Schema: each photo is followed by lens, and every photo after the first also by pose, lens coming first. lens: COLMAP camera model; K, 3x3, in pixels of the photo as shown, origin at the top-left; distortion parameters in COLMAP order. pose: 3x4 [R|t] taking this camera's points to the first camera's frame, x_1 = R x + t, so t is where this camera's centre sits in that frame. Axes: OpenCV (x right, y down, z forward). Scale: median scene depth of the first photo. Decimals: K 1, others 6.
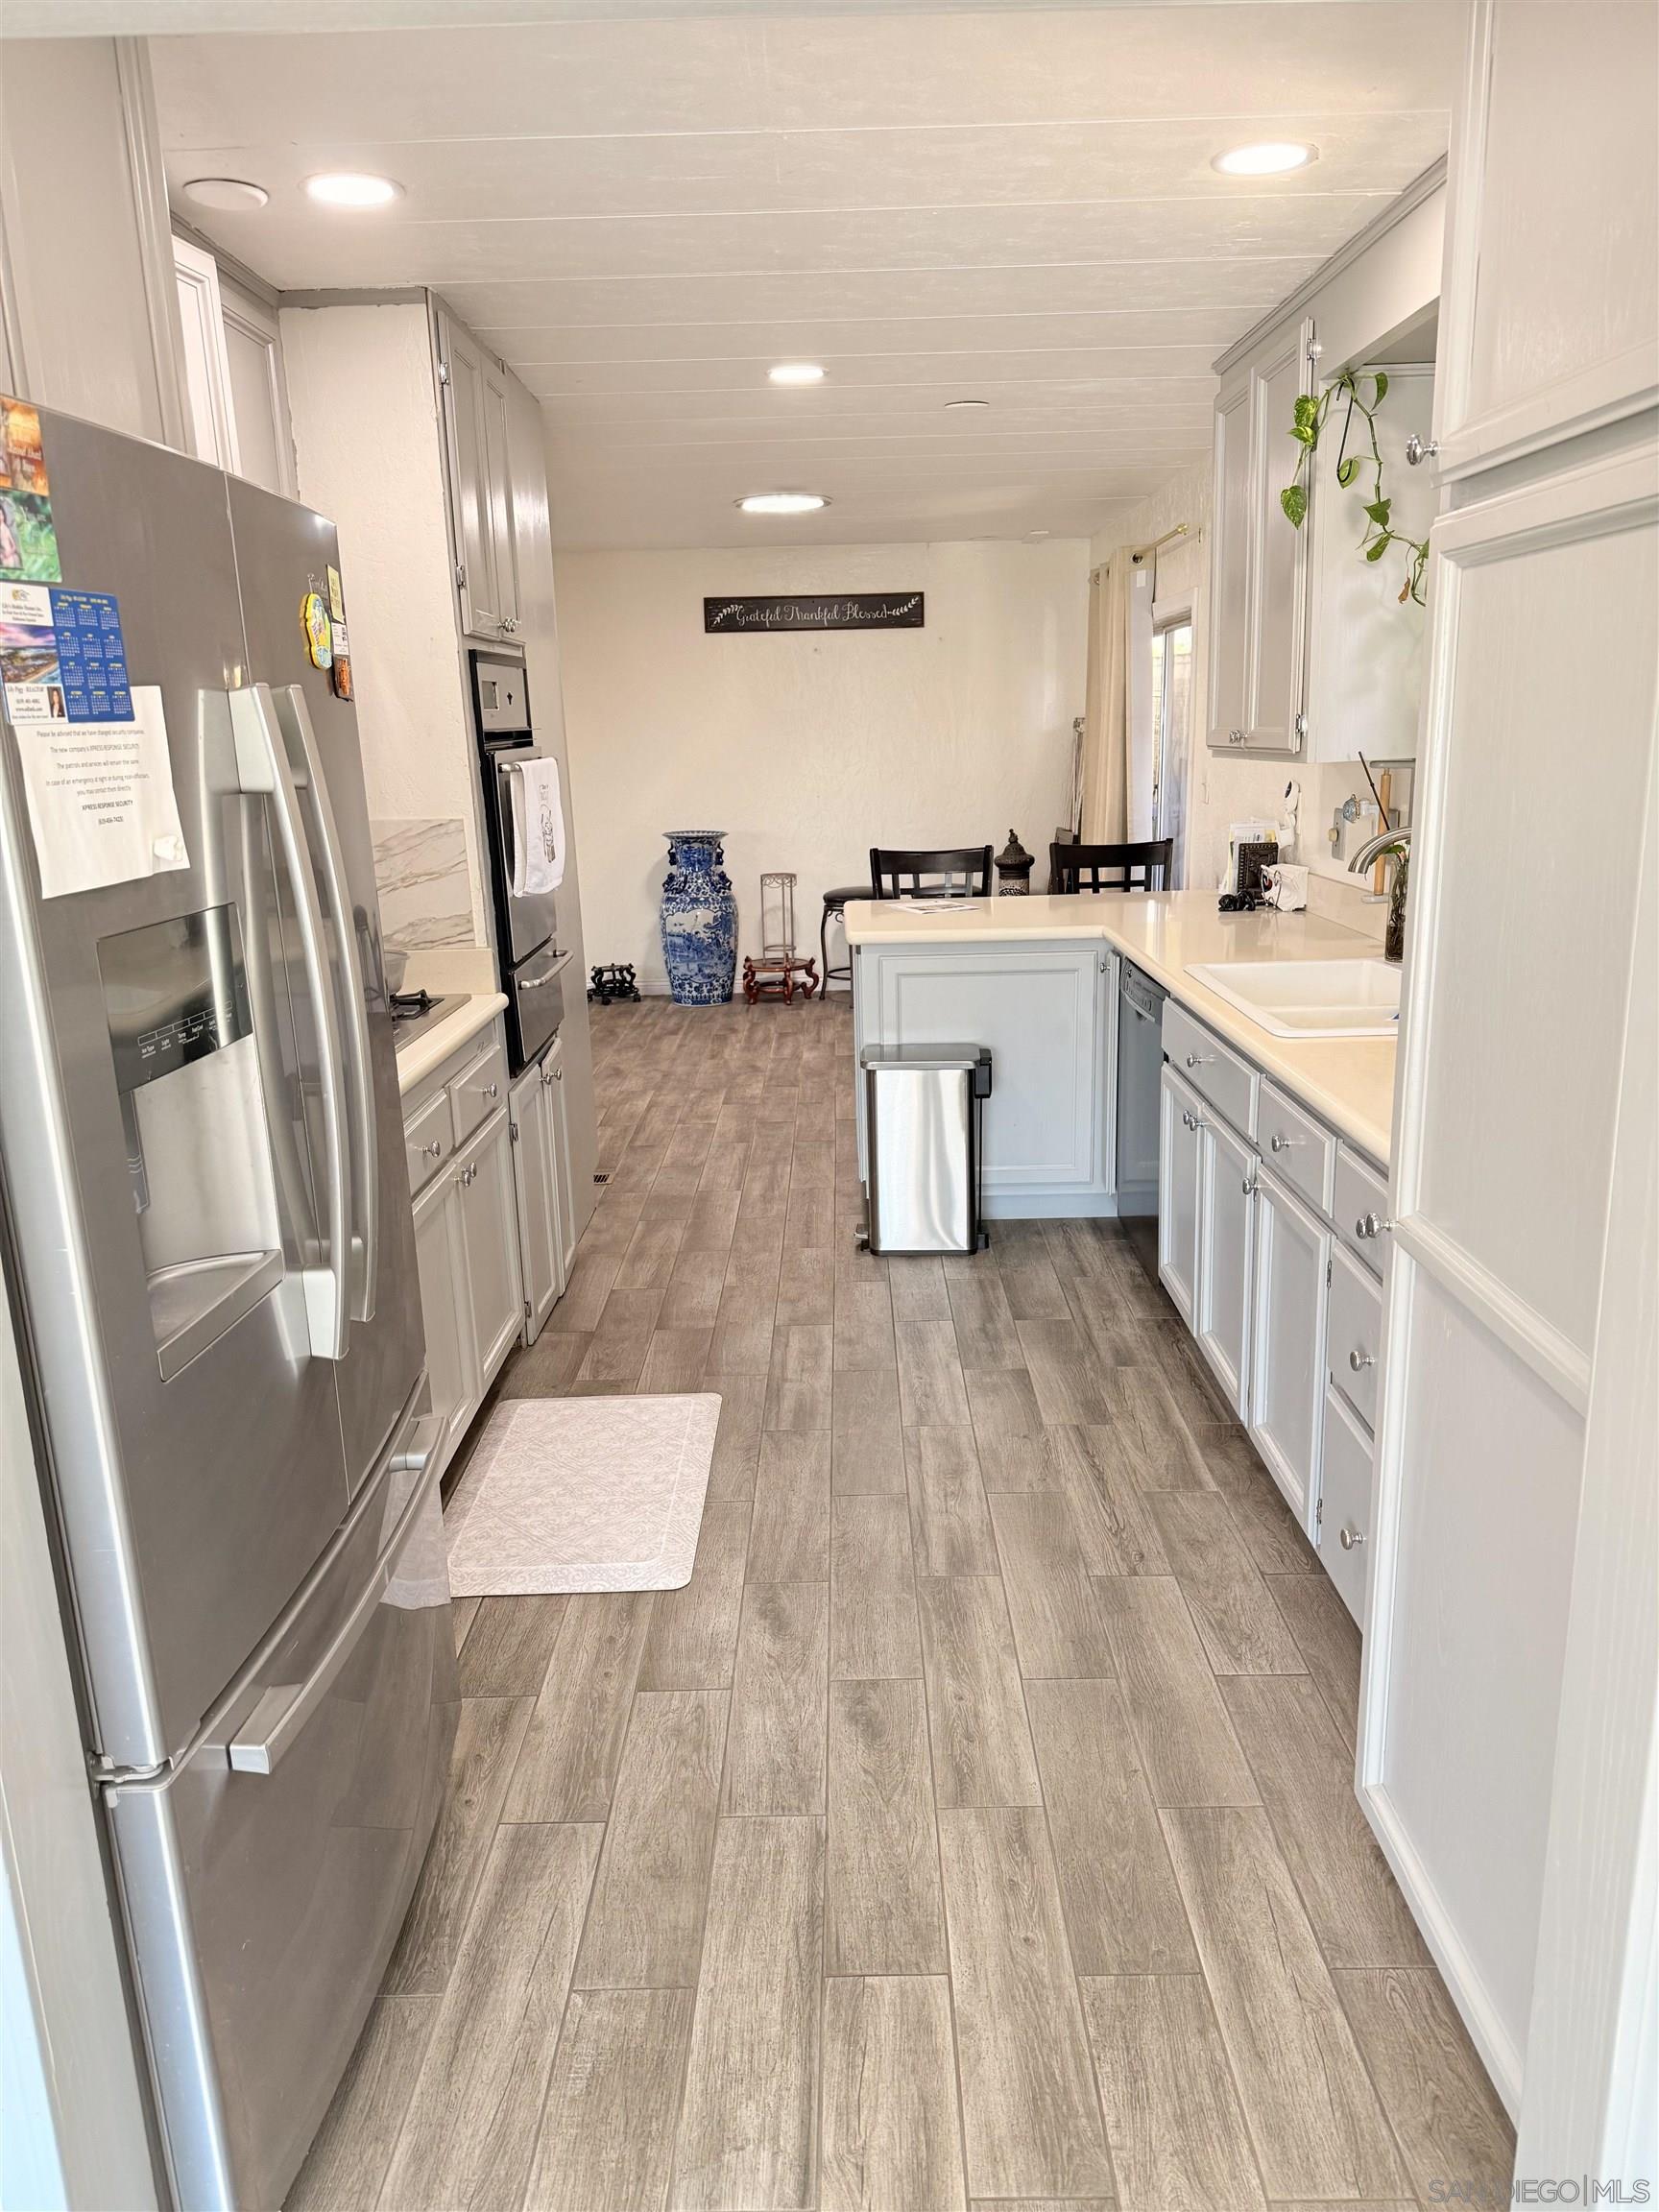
lens RADIAL K [[1545.8, 0, 829.0], [0, 1545.8, 1099.1], [0, 0, 1]] dist [0.098217, -0.142889]
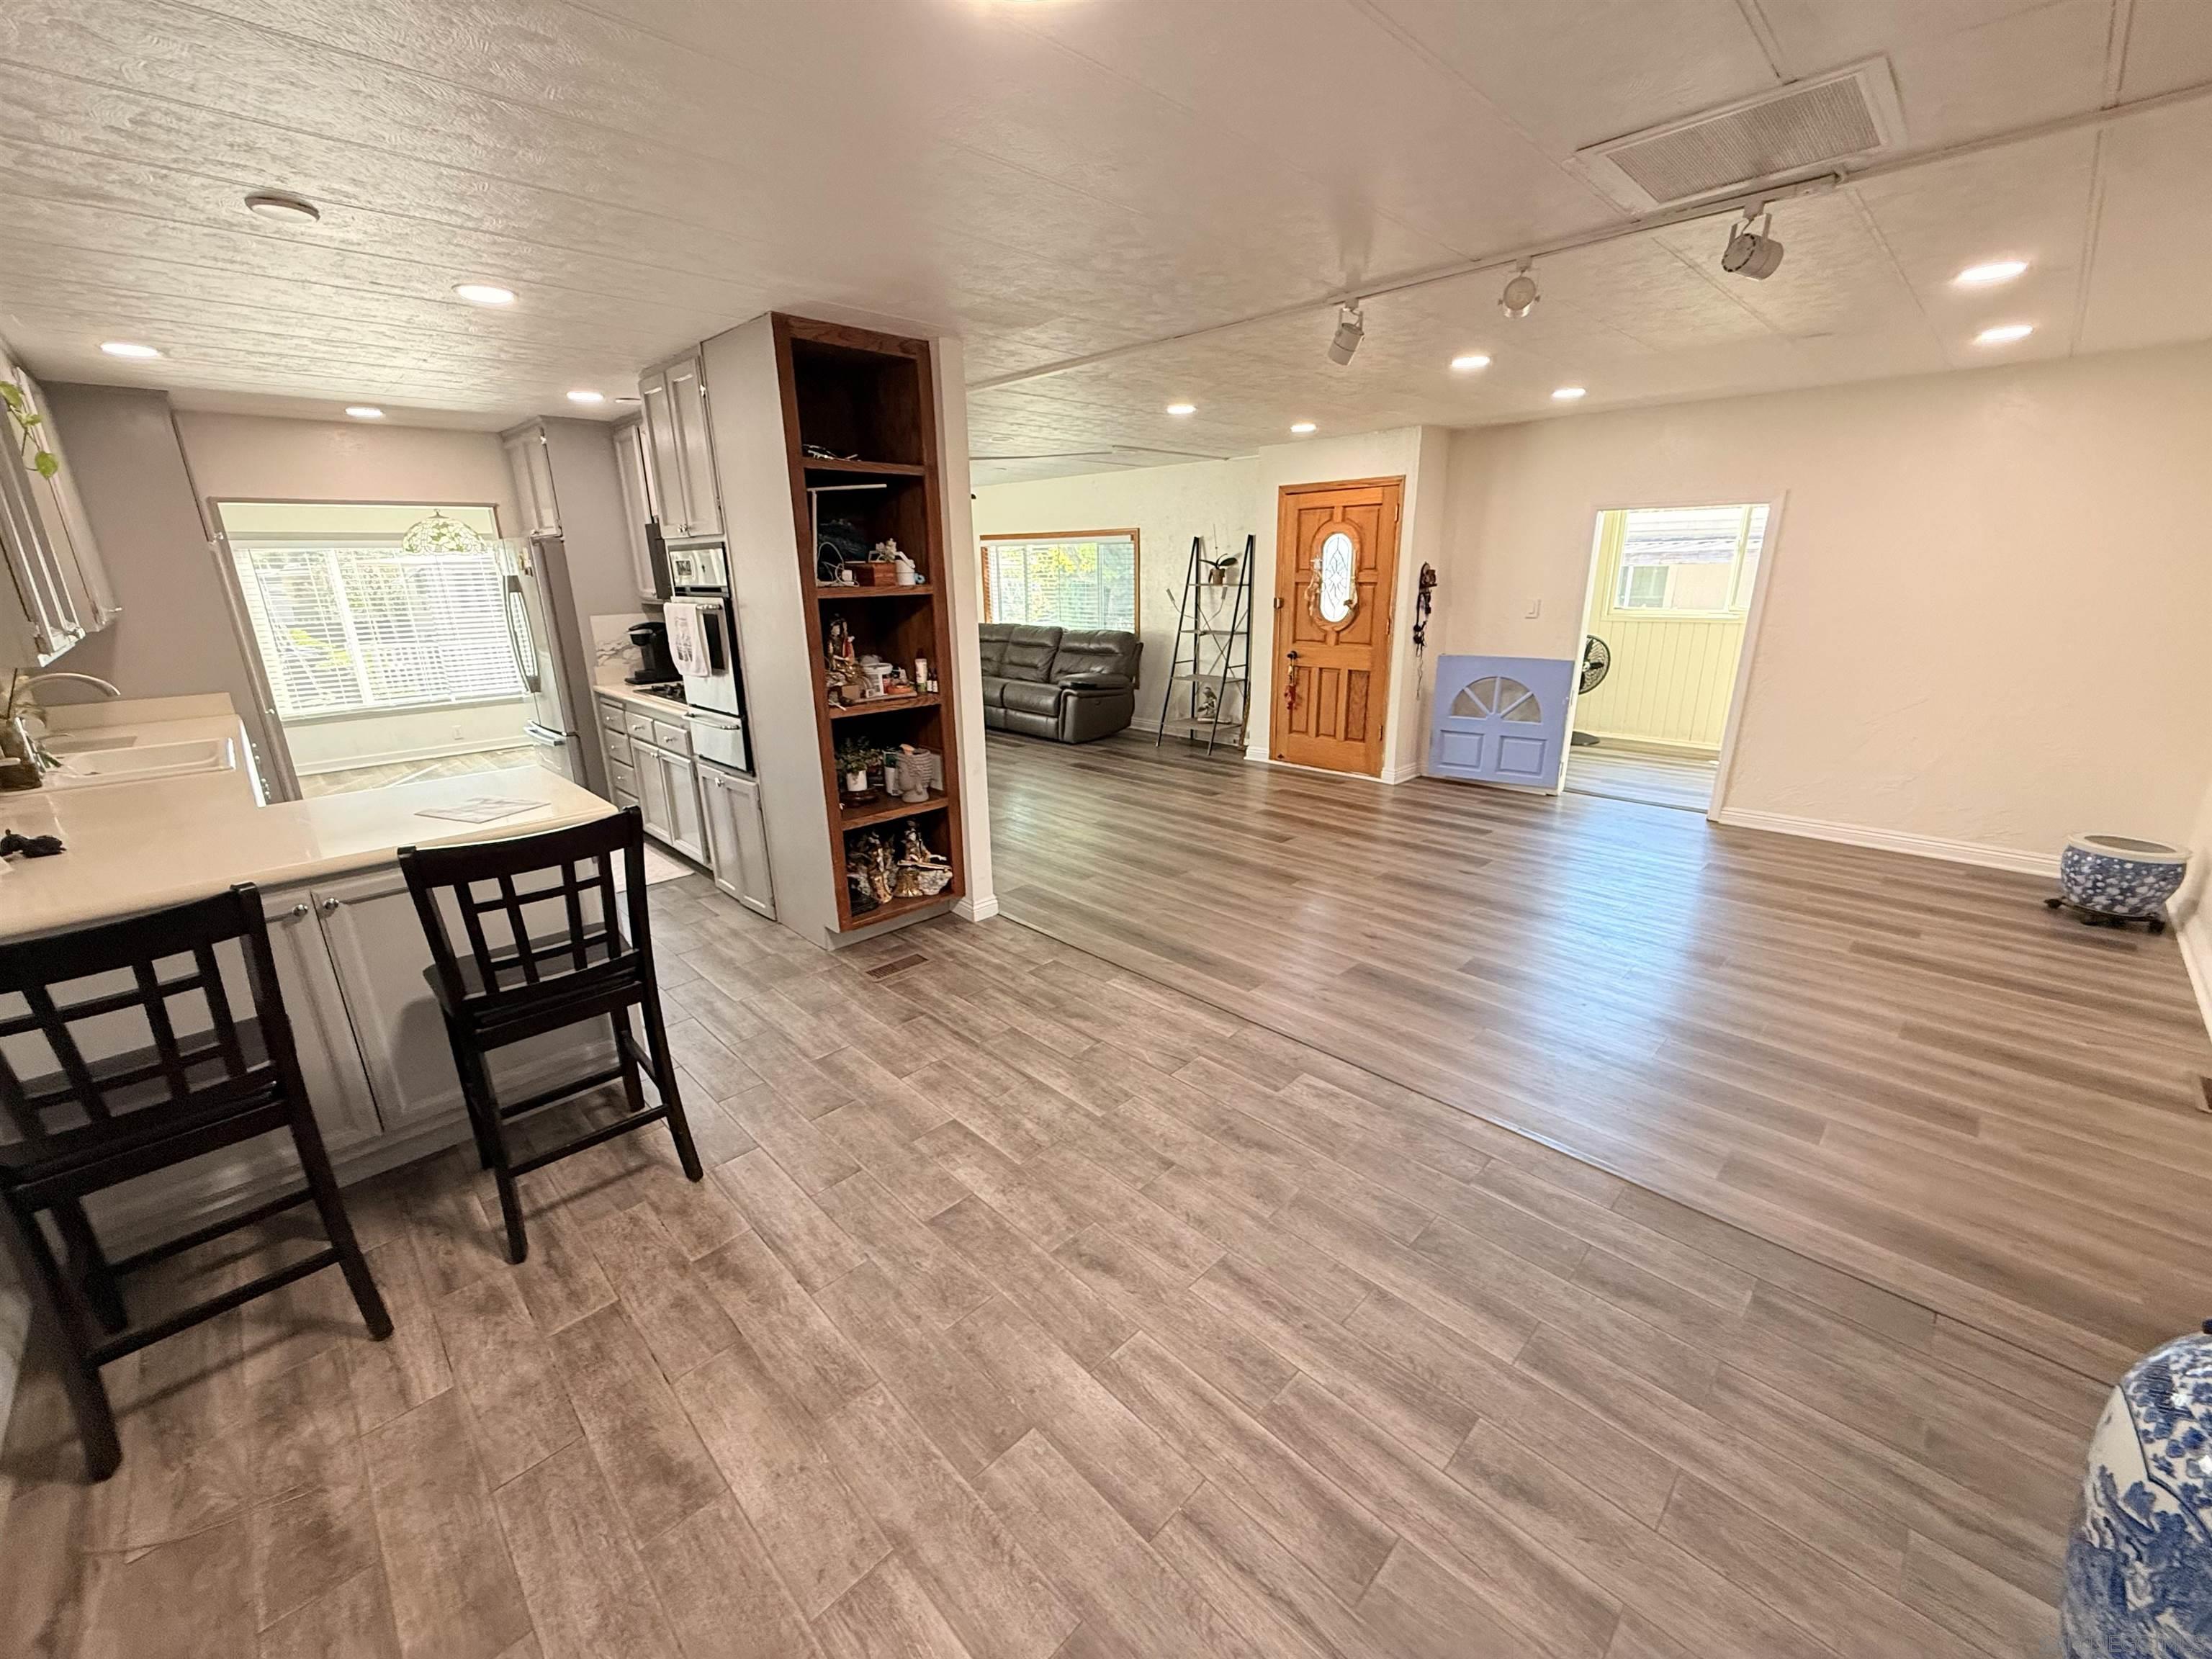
lens RADIAL K [[881.3, 0, 1102.2], [0, 881.3, 830.4], [0, 0, 1]] dist [0.000308, -0.000114]
pose [[-0.708057, 0.247475, -0.661370, 0.140193], [-0.129642, 0.875105, 0.466244, -0.361006], [0.694152, 0.415869, -0.587542, 1.395800]]
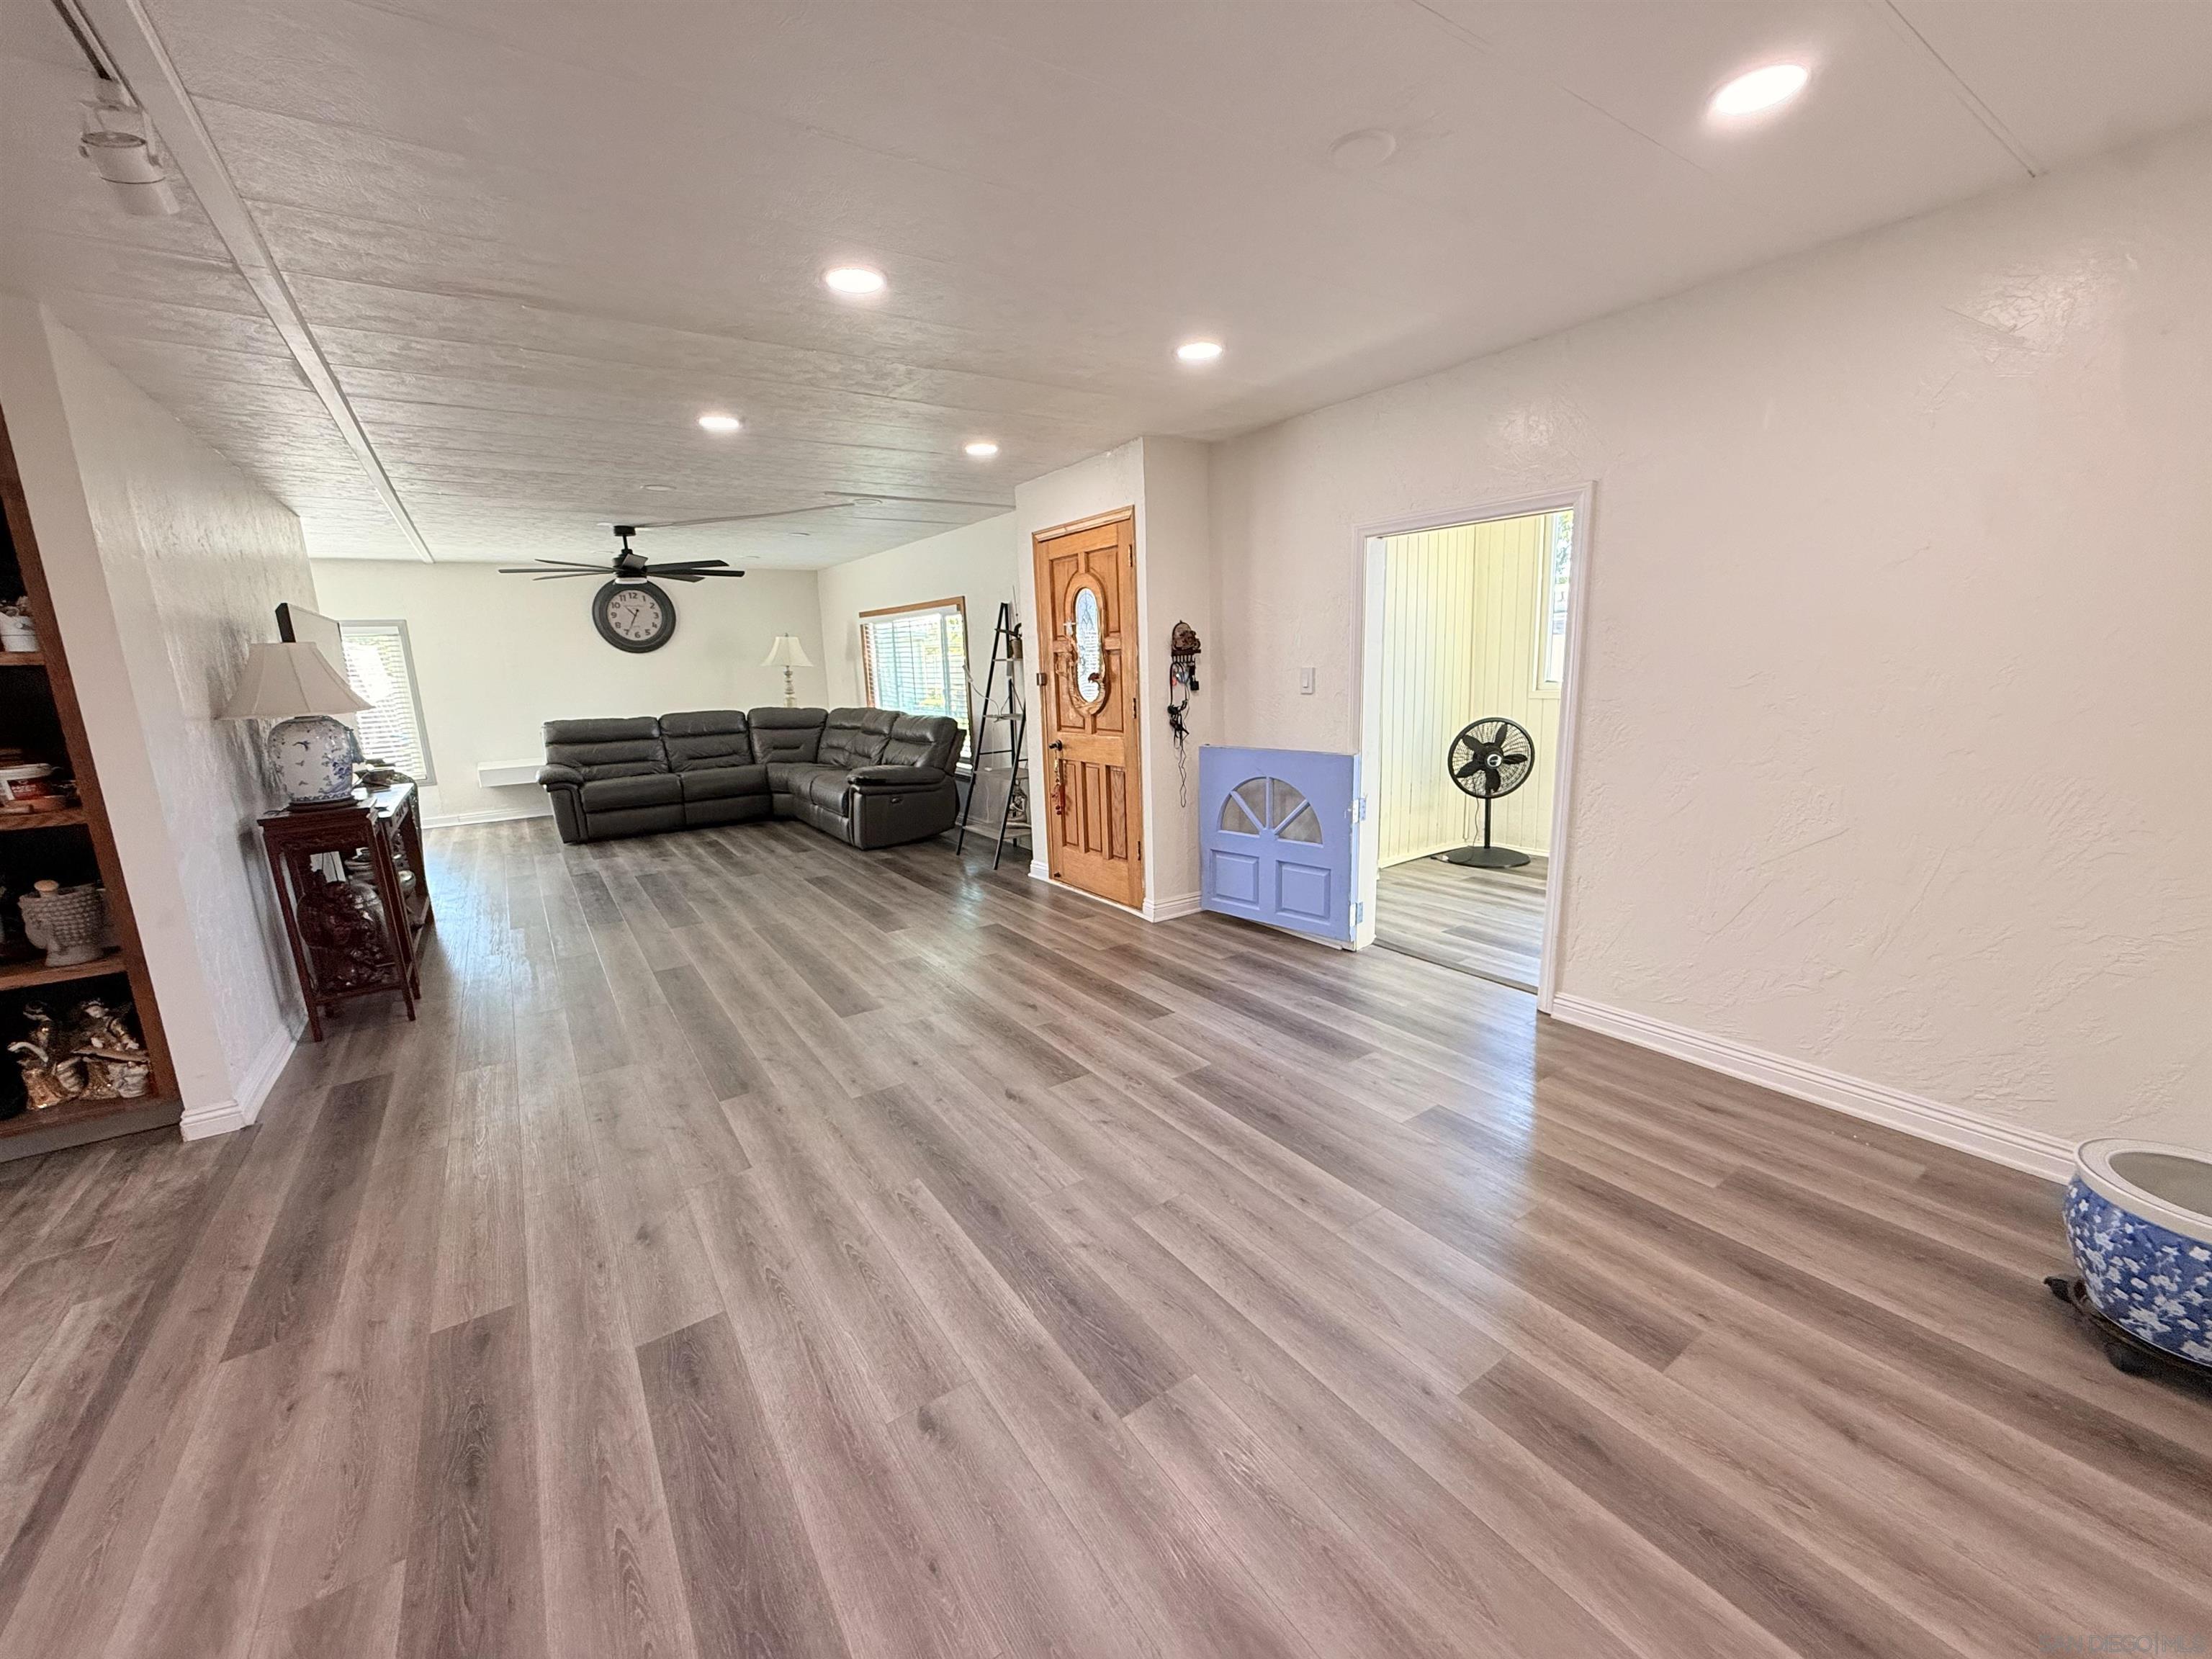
lens RADIAL K [[880.6, 0, 1103.6], [0, 880.6, 831.7], [0, 0, 1]] dist [0.000862, 0.000299]
pose [[-0.821140, 0.171974, -0.544200, -0.429280], [-0.076093, 0.912020, 0.403026, -0.336802], [0.565632, 0.372350, -0.735810, 1.513782]]
